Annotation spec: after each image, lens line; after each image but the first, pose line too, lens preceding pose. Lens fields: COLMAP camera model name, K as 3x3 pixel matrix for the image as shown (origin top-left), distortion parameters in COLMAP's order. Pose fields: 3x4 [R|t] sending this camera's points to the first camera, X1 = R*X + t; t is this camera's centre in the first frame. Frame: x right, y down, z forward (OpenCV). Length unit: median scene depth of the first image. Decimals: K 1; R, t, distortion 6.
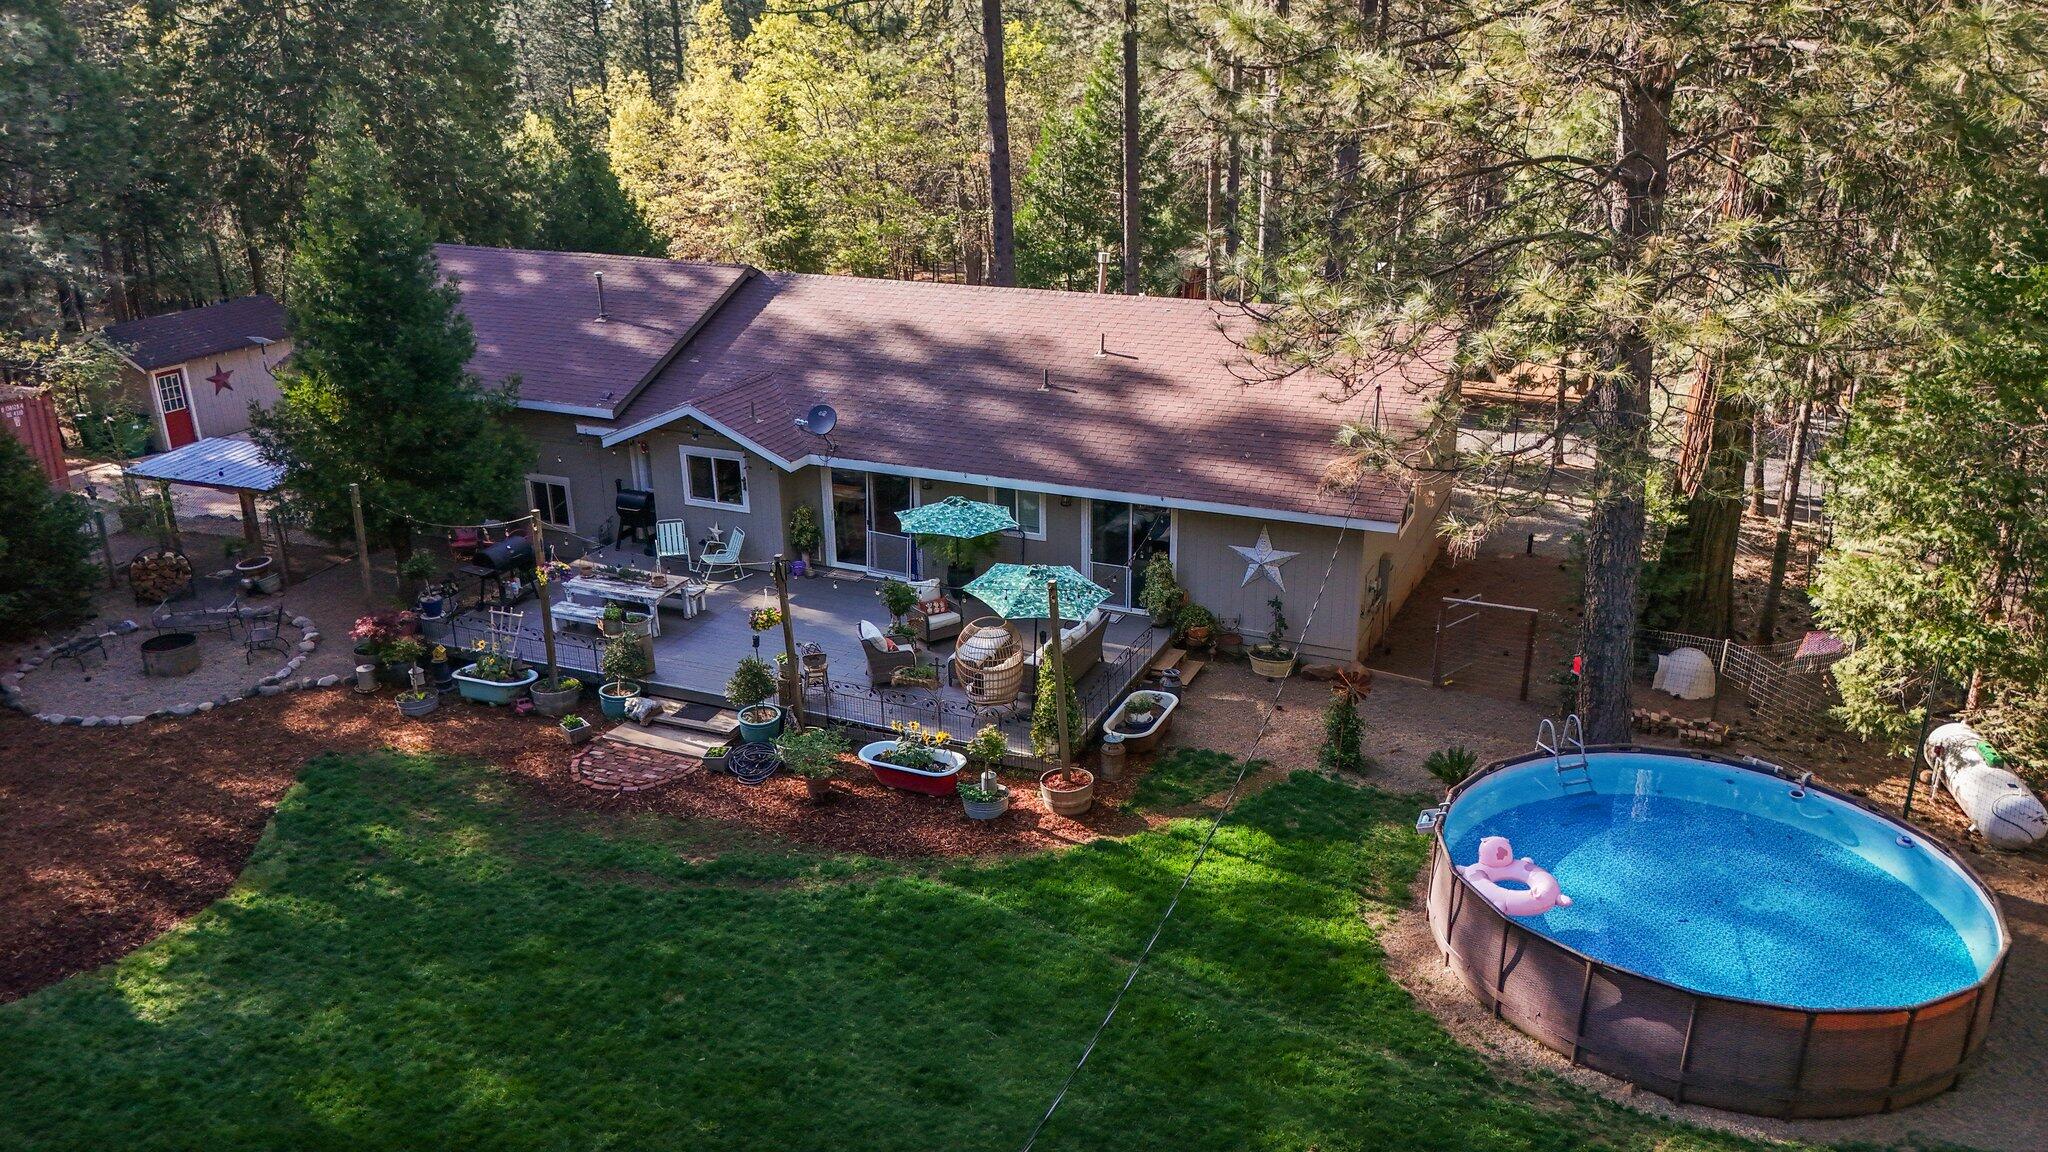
lens RADIAL K [[1510.1, 0, 1020.6], [0, 1510.1, 587.0], [0, 0, 1]] dist [0.049414, -0.025070]
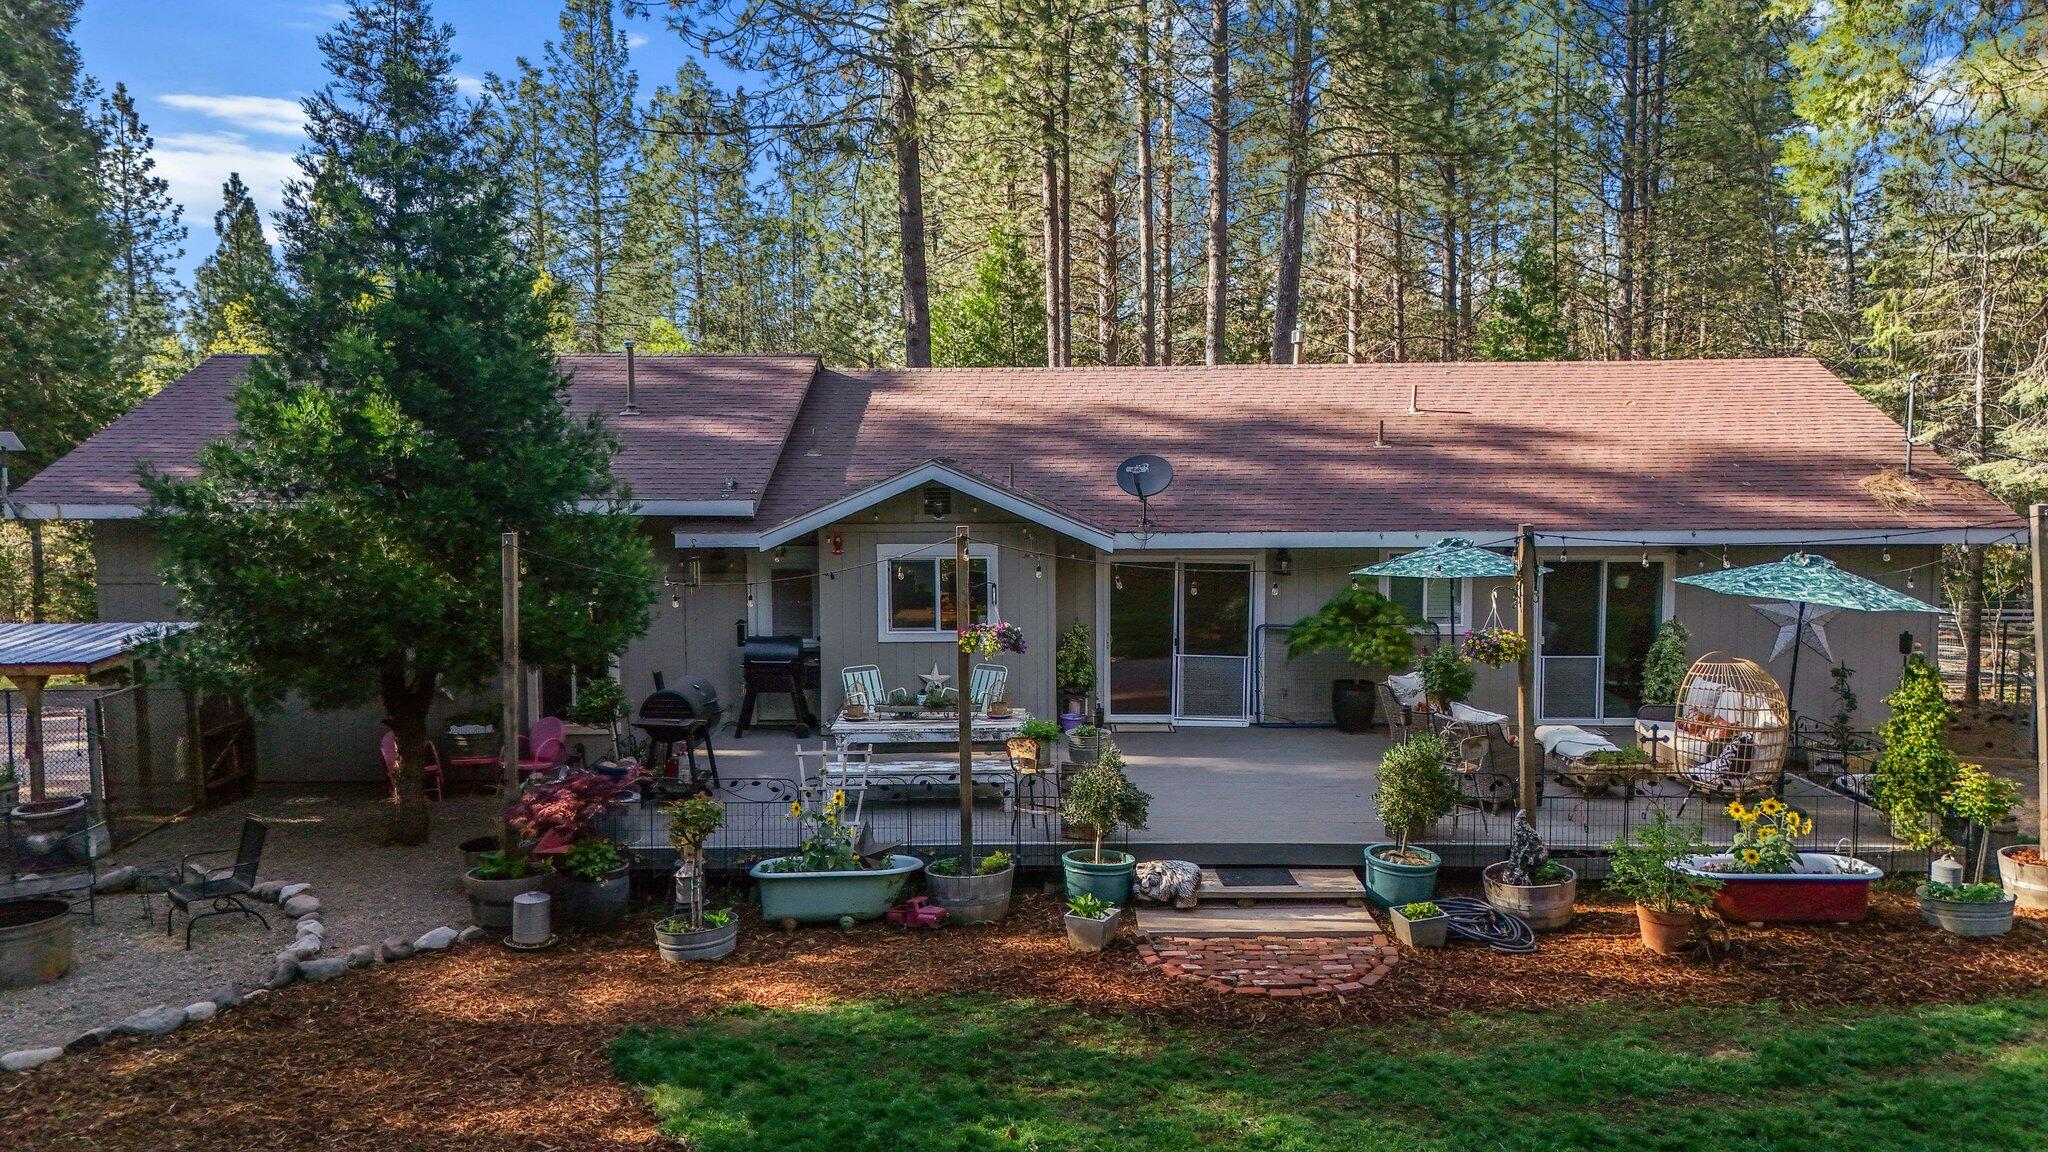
lens RADIAL K [[1510.1, 0, 1027.1], [0, 1510.1, 565.2], [0, 0, 1]] dist [0.049414, -0.025070]
pose [[0.915919, -0.017832, 0.400967, -0.488562], [0.130705, 0.957808, -0.255969, 0.099058], [-0.379485, 0.286856, 0.879605, 0.481982]]
